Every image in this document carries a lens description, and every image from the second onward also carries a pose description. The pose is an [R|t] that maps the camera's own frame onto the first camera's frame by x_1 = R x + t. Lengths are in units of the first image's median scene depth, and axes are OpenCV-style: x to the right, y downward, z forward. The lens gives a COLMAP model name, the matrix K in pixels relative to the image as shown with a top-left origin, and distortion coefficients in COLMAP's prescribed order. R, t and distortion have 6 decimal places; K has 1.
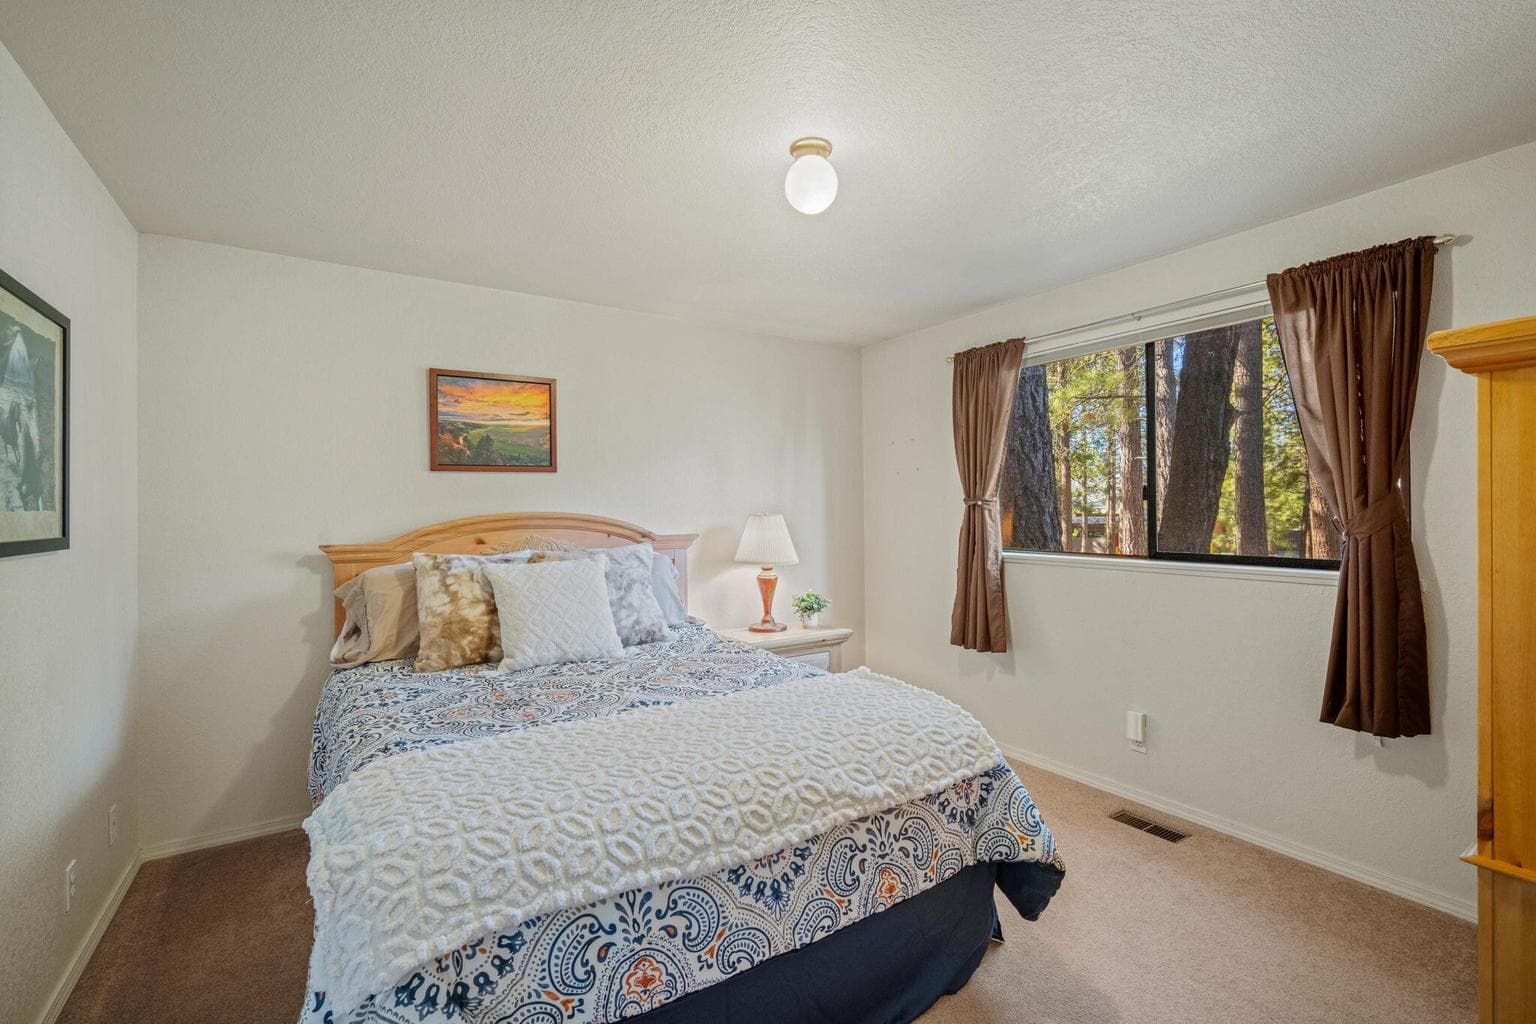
lens RADIAL K [[682.6, 0, 768.9], [0, 682.6, 514.7], [0, 0, 1]] dist [-0.002148, -0.000156]
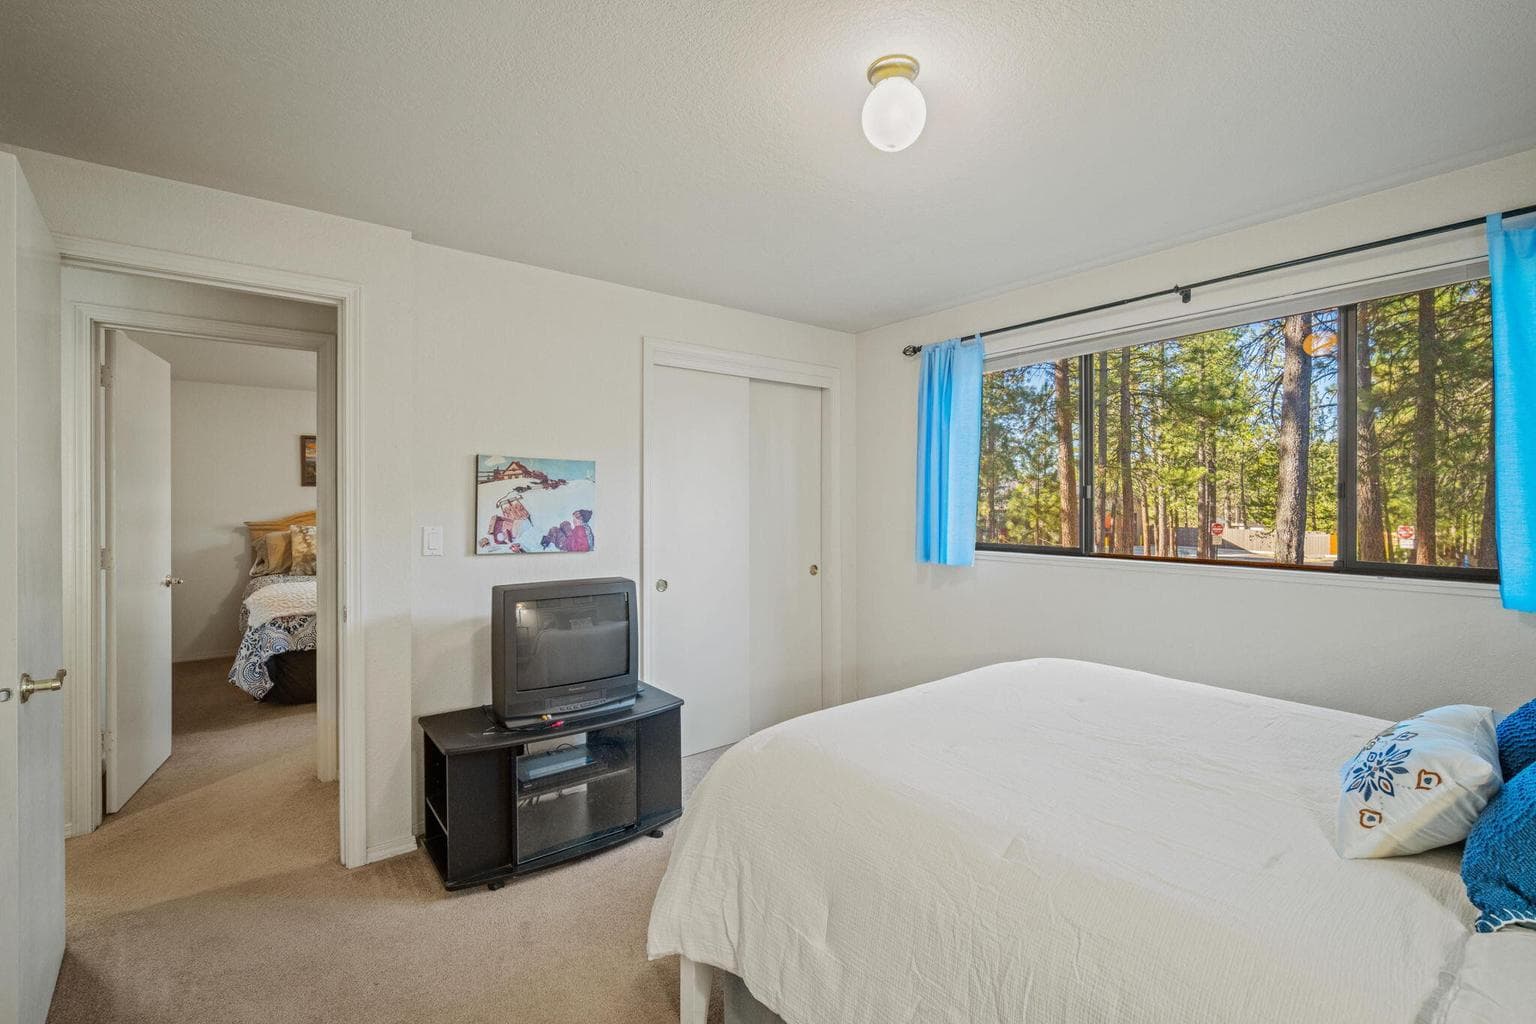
lens RADIAL K [[682.6, 0, 767.2], [0, 682.6, 505.6], [0, 0, 1]] dist [-0.002148, -0.000156]
pose [[0.996077, 0.000370, 0.088490, 0.805030], [-0.000131, 0.999996, -0.002709, -0.000848], [-0.088491, 0.002686, 0.996073, -1.306137]]
